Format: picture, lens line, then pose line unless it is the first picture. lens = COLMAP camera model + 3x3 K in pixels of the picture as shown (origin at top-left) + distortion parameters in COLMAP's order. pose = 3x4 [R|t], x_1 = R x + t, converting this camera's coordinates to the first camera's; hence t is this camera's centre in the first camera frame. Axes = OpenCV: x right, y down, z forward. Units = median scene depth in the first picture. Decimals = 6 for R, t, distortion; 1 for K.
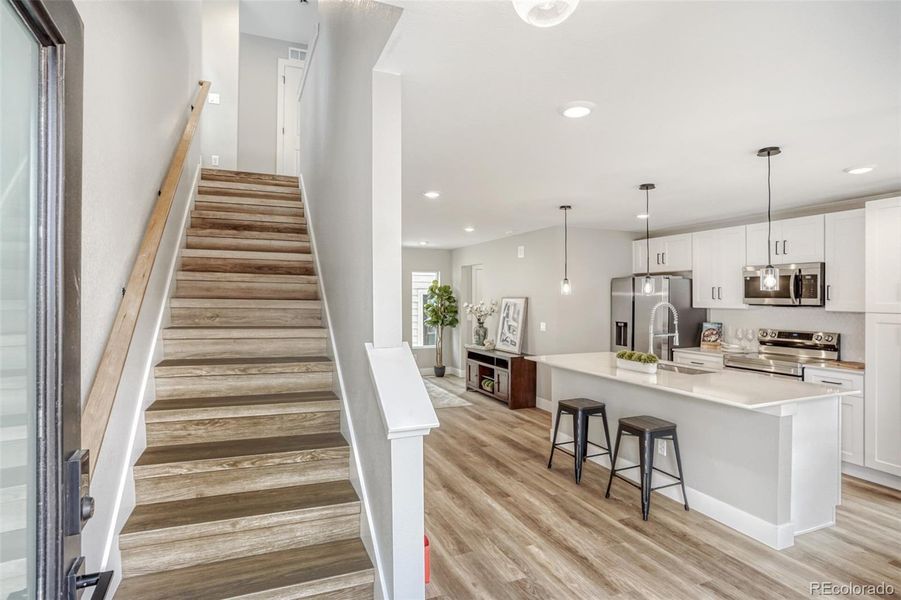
lens RADIAL K [[467.1, 0, 453.0], [0, 467.1, 296.0], [0, 0, 1]] dist [-0.041108, 0.017680]
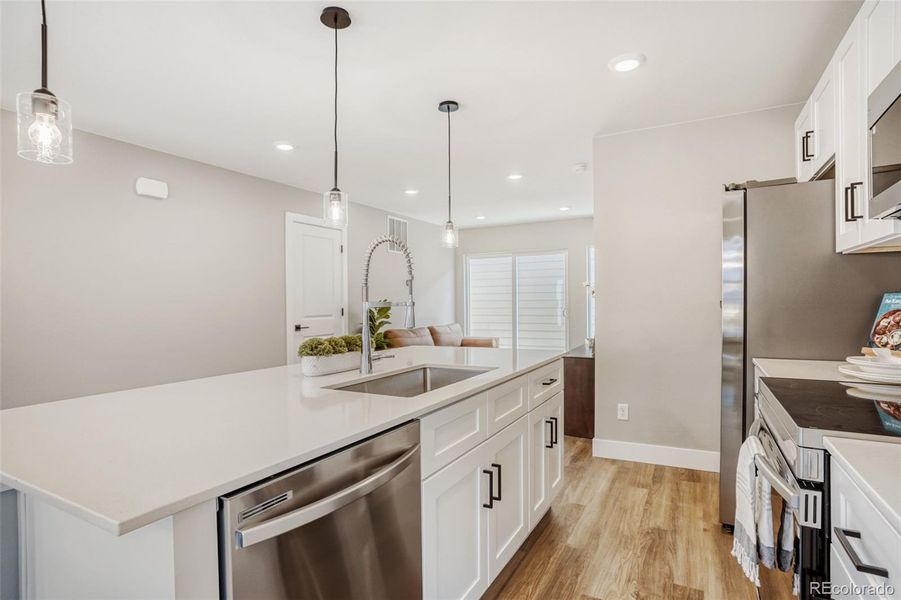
lens RADIAL K [[467.1, 0, 452.7], [0, 467.1, 303.2], [0, 0, 1]] dist [-0.041108, 0.017680]
pose [[0.613379, -0.007870, -0.789749, 0.514060], [0.016972, 0.999851, 0.003218, 0.048476], [0.789606, -0.015378, 0.613422, 0.439634]]
